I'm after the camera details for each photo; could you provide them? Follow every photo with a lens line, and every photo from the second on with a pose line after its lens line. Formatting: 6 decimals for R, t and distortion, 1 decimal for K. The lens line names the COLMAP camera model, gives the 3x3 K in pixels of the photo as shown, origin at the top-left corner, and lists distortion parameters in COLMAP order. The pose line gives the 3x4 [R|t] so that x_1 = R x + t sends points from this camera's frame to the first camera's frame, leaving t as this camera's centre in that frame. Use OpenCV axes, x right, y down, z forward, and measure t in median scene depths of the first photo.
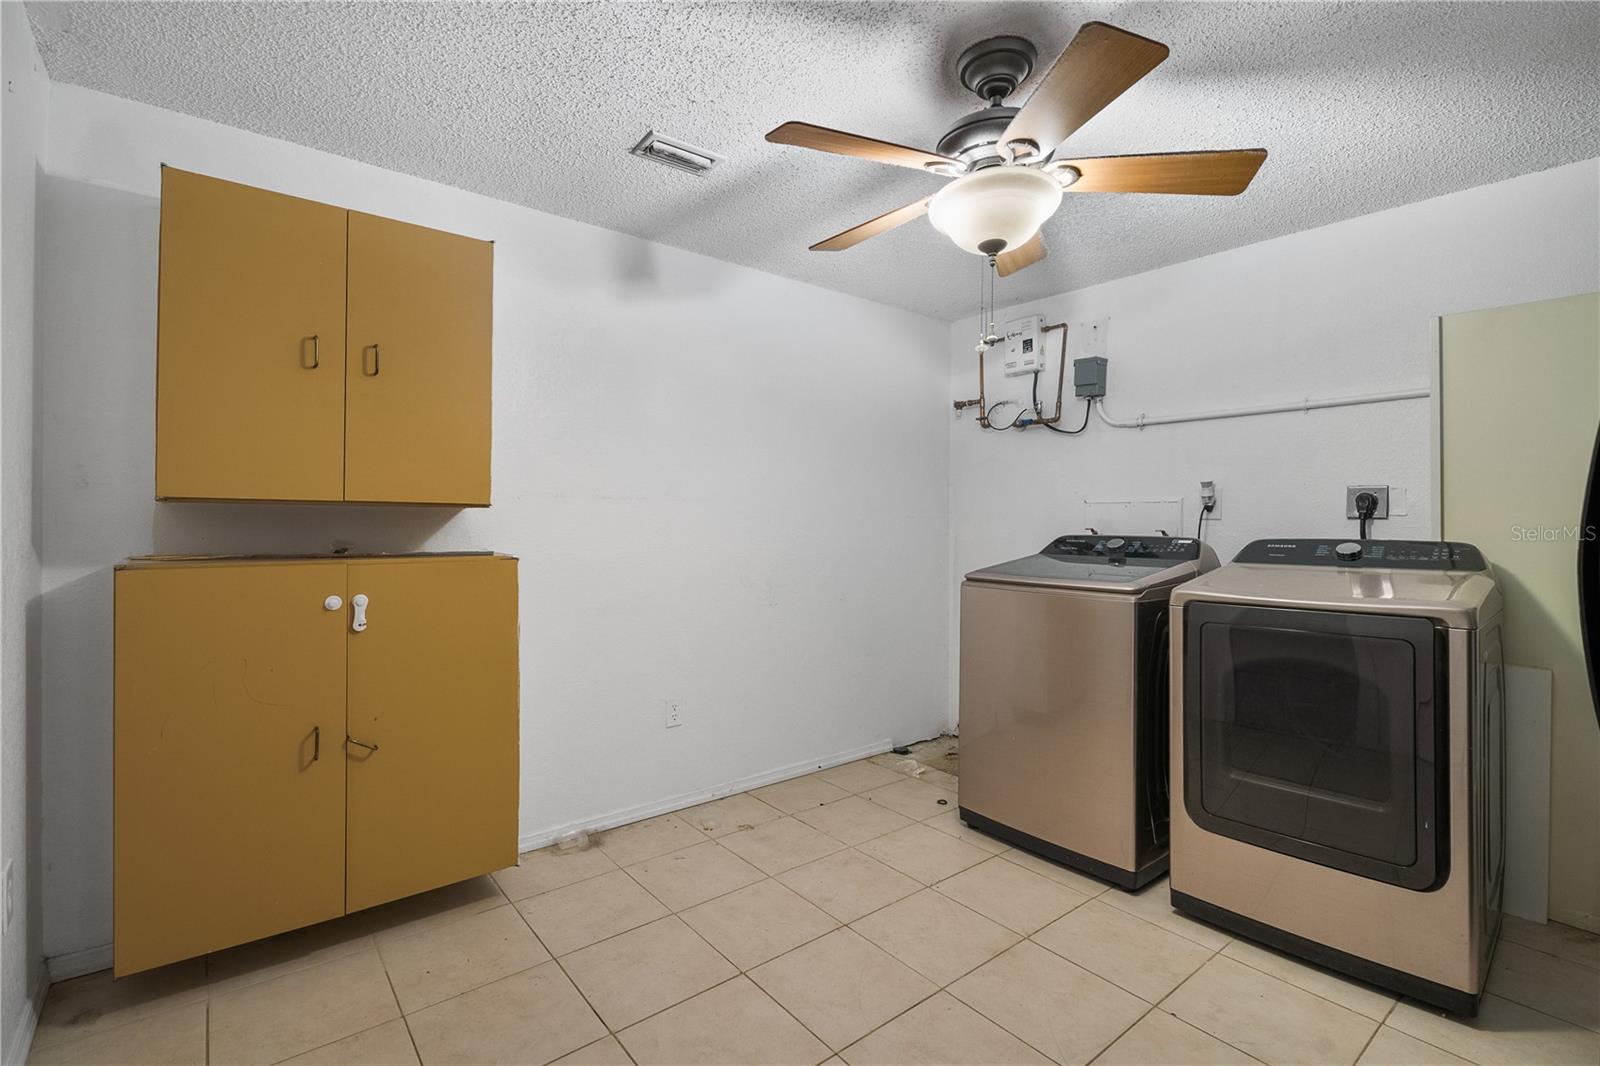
lens RADIAL K [[725.1, 0, 793.1], [0, 725.1, 523.7], [0, 0, 1]] dist [0.017801, -0.008600]
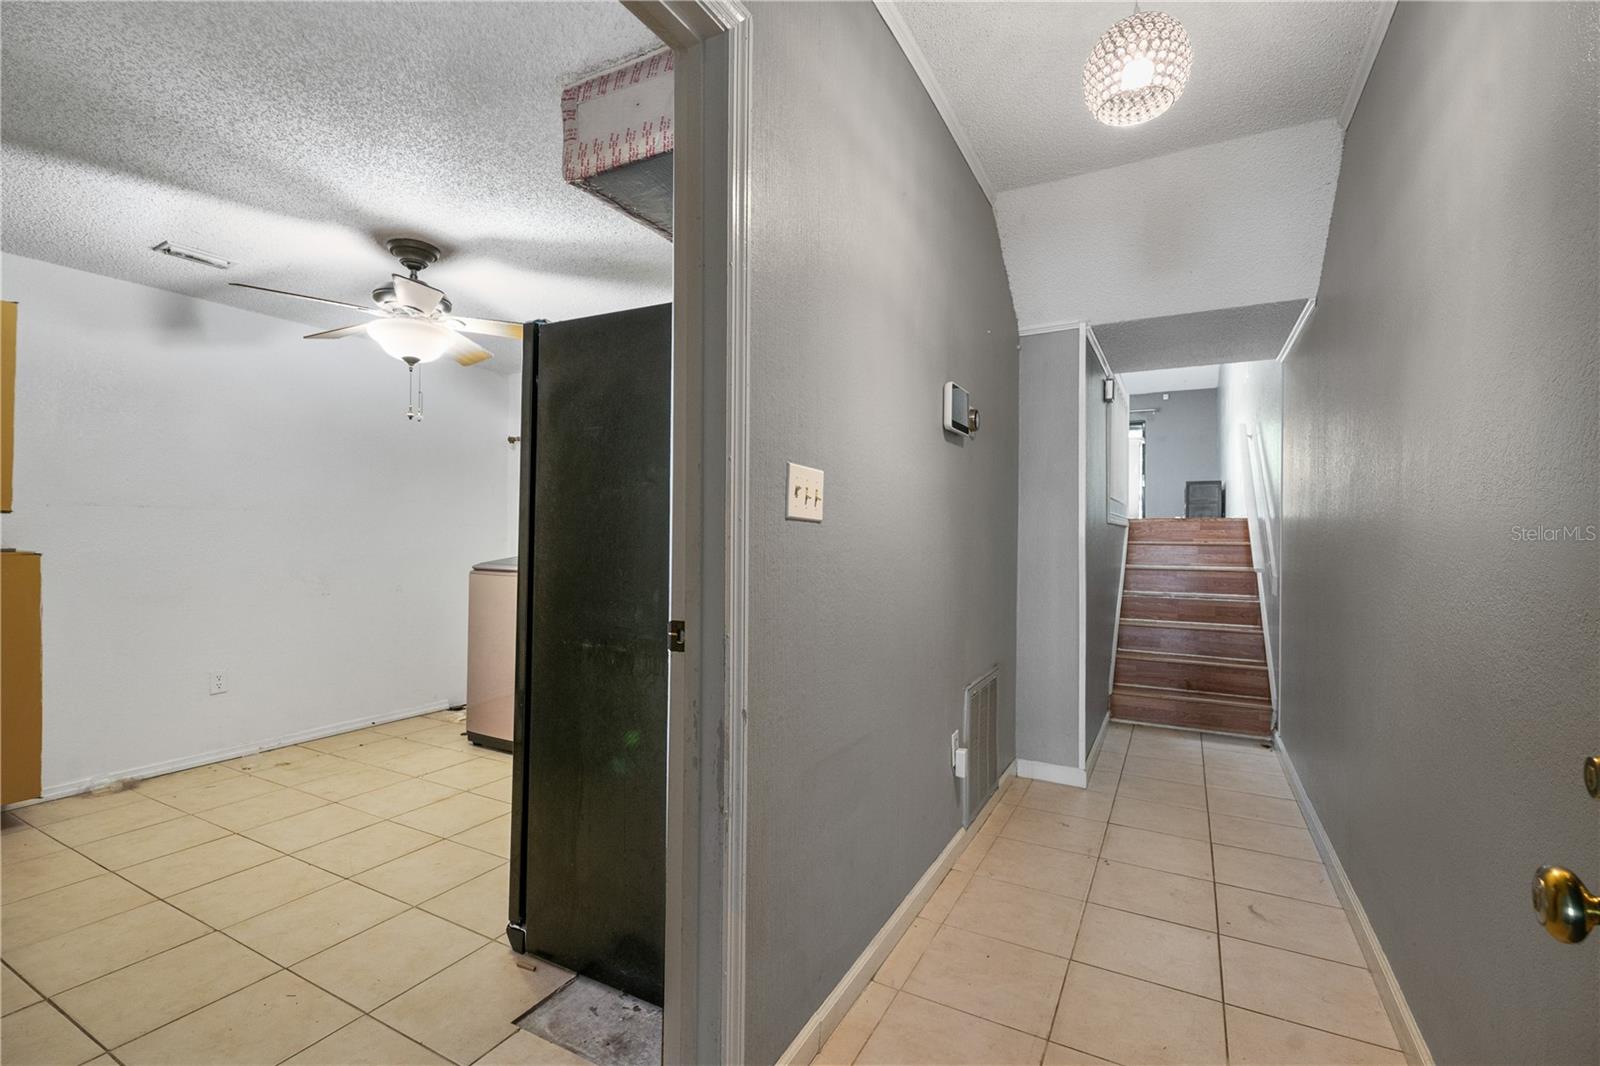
lens RADIAL K [[725.1, 0, 800.4], [0, 725.1, 536.9], [0, 0, 1]] dist [0.017801, -0.008600]
pose [[0.925593, 0.002215, 0.378514, 0.306869], [-0.002306, 0.999997, -0.000213, 0.013085], [-0.378513, -0.000676, 0.925596, -0.571948]]
